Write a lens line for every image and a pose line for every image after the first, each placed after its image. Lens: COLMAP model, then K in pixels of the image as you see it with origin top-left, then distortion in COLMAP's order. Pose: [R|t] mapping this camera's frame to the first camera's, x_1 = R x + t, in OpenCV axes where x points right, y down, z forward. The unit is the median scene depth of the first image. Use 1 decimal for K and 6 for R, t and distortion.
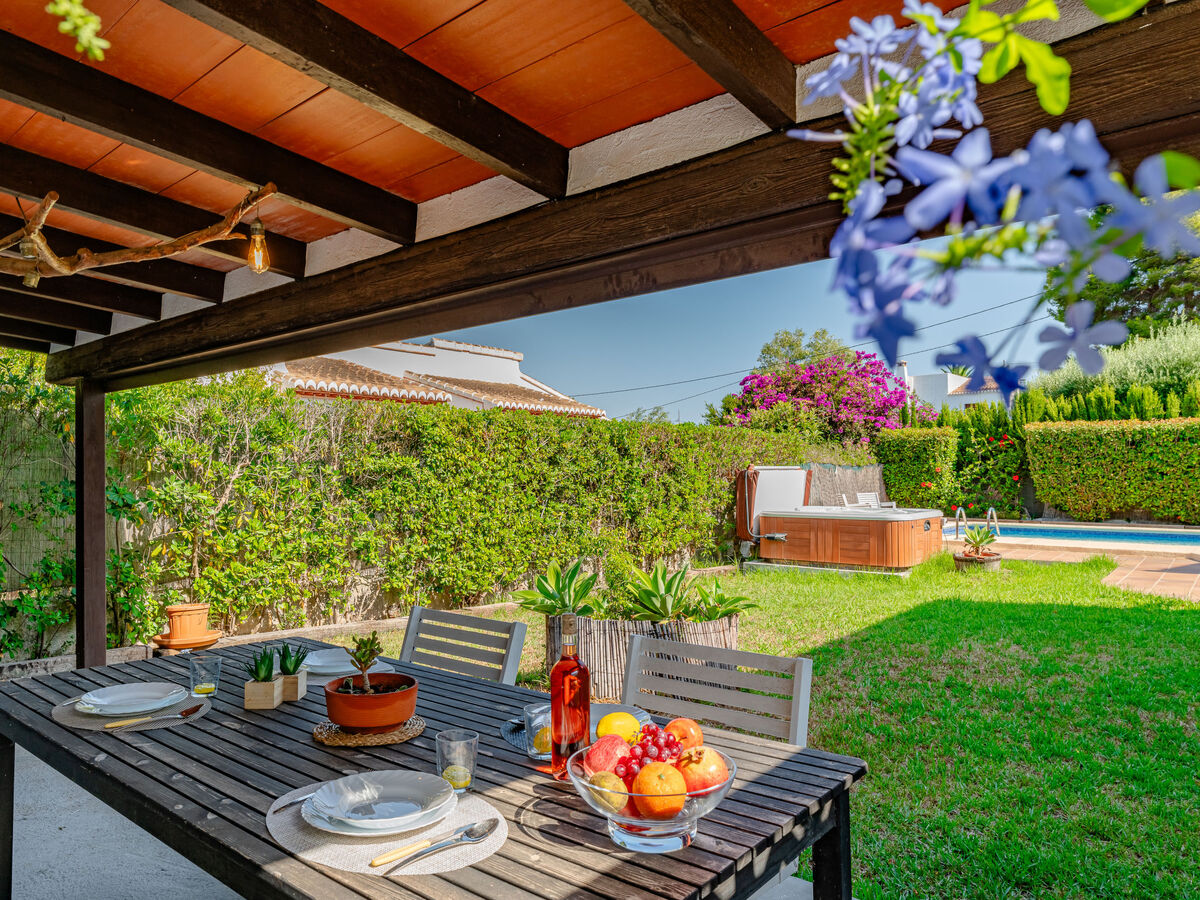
lens RADIAL K [[792.2, 0, 553.0], [0, 792.2, 456.5], [0, 0, 1]] dist [0.005788, 0.003747]
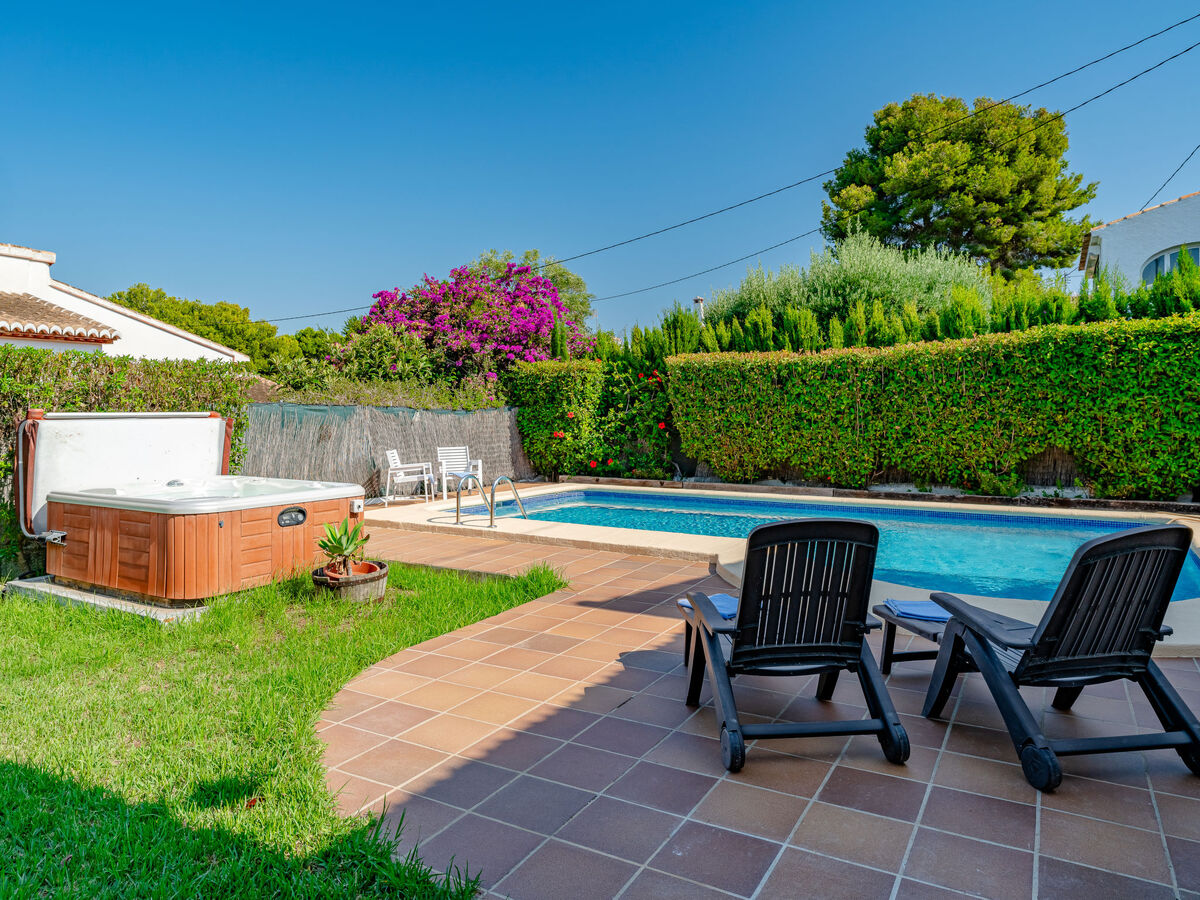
lens RADIAL K [[800.9, 0, 554.9], [0, 800.9, 397.5], [0, 0, 1]] dist [-0.003378, 0.002980]
pose [[0.987257, 0.004363, 0.159076, 0.375460], [-0.004418, 0.999990, -0.000006, 0.000033], [-0.159075, -0.000697, 0.987266, 0.261371]]
